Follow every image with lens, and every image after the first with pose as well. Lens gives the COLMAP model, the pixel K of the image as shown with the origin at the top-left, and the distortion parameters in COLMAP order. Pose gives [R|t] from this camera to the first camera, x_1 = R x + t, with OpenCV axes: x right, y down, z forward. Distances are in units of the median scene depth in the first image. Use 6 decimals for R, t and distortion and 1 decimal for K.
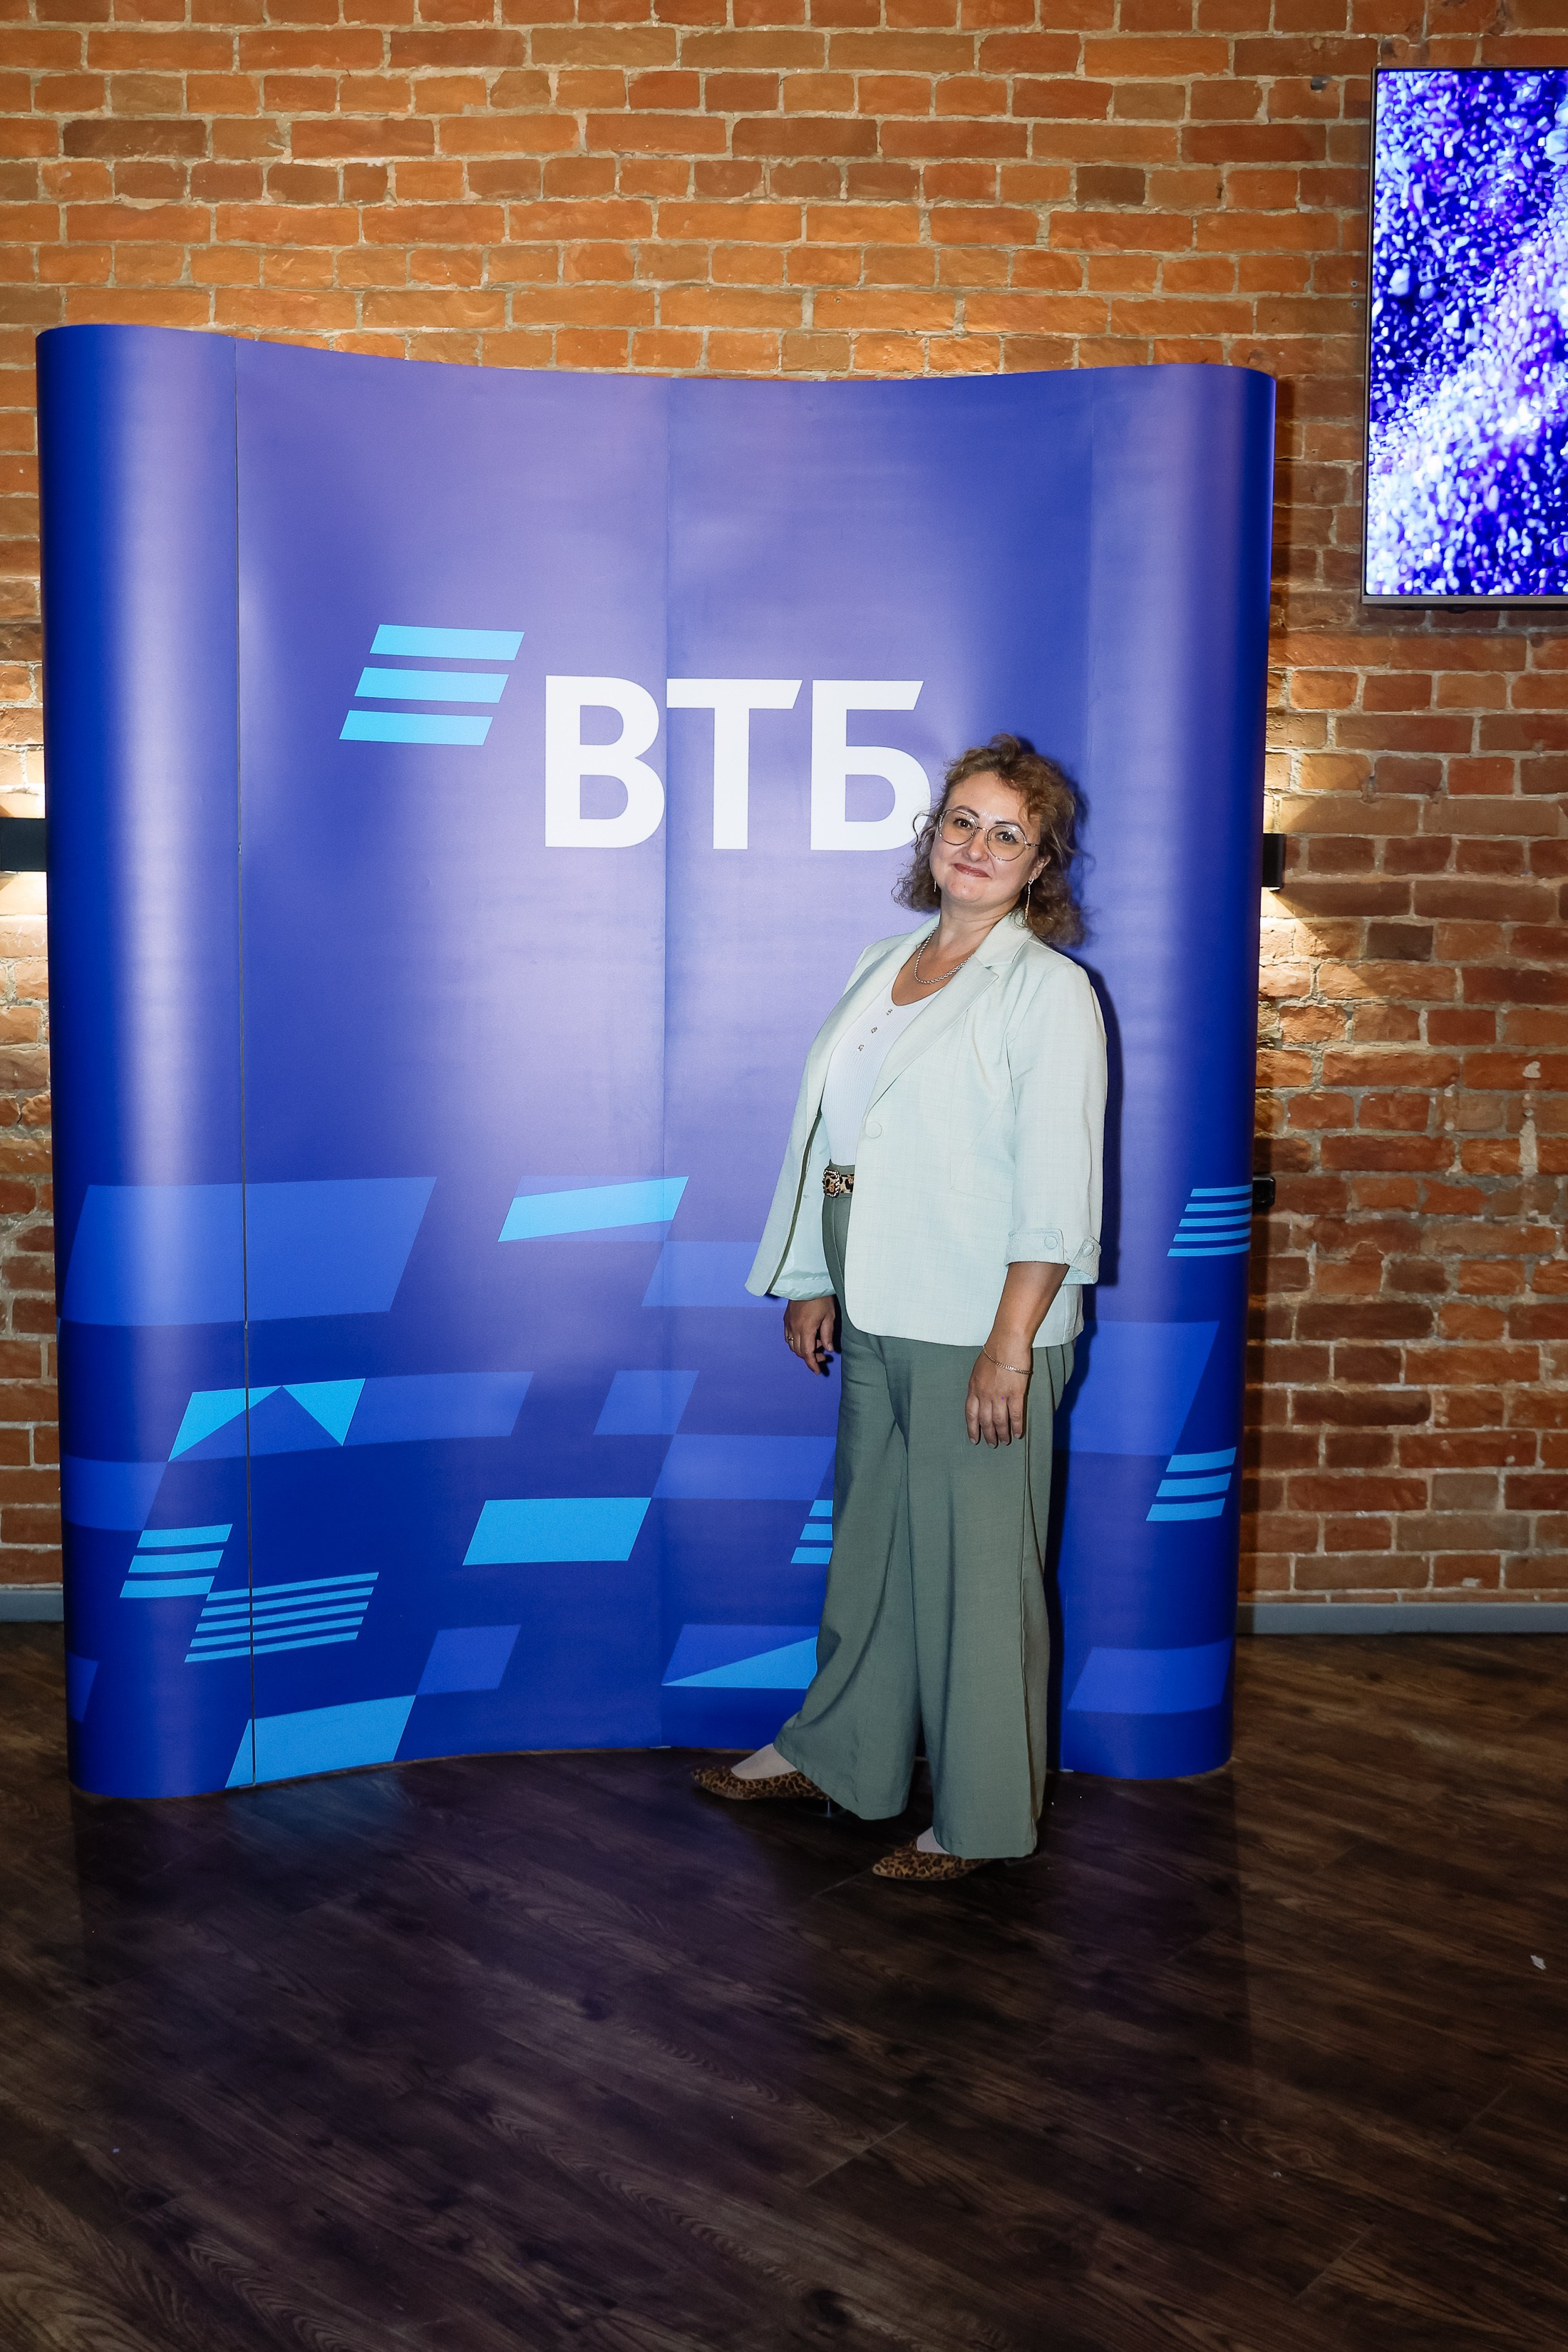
lens RADIAL K [[2149.8, 0, 802.8], [0, 2149.8, 1187.3], [0, 0, 1]] dist [-0.041099, 0.042403]
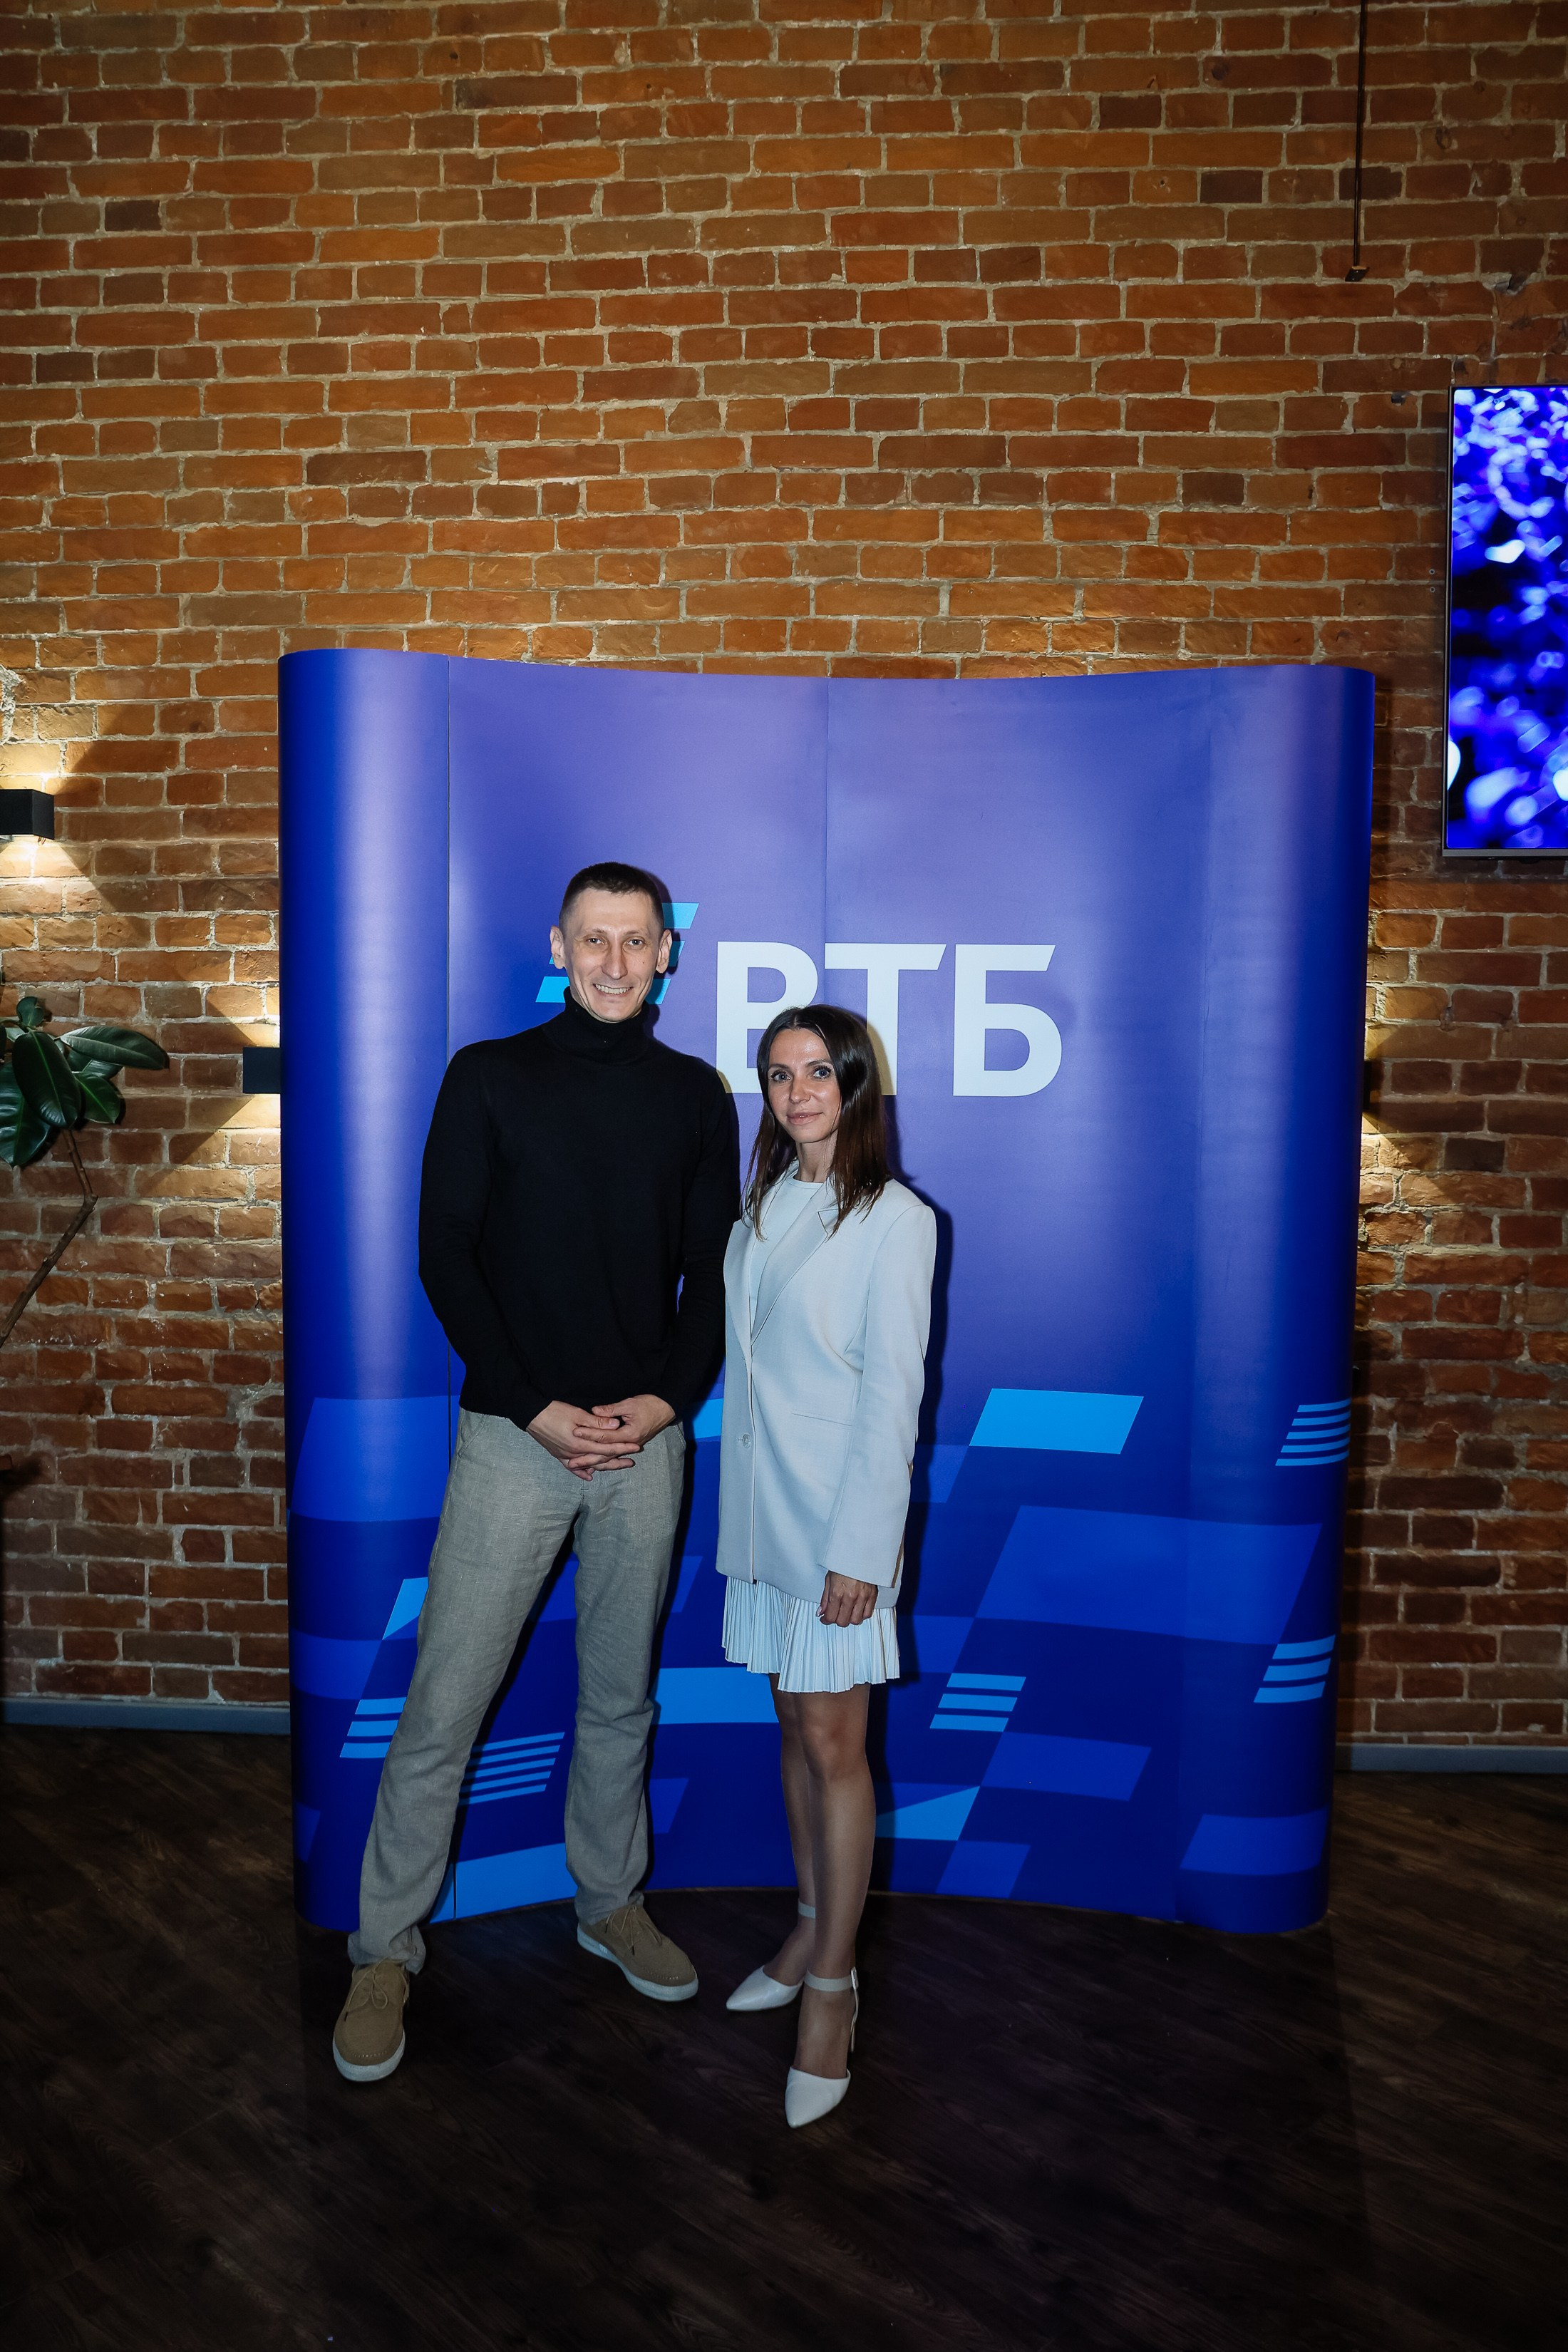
lens RADIAL K [[1781.5, 0, 779.0], [0, 1781.5, 1196.7], [0, 0, 1]] dist [-0.075252, 0.056482]
pose [[0.997726, 0.004715, -0.067241, -0.022929], [-0.006194, 0.999743, -0.021806, -0.079663], [0.067121, 0.022173, 0.997498, 0.070061]]
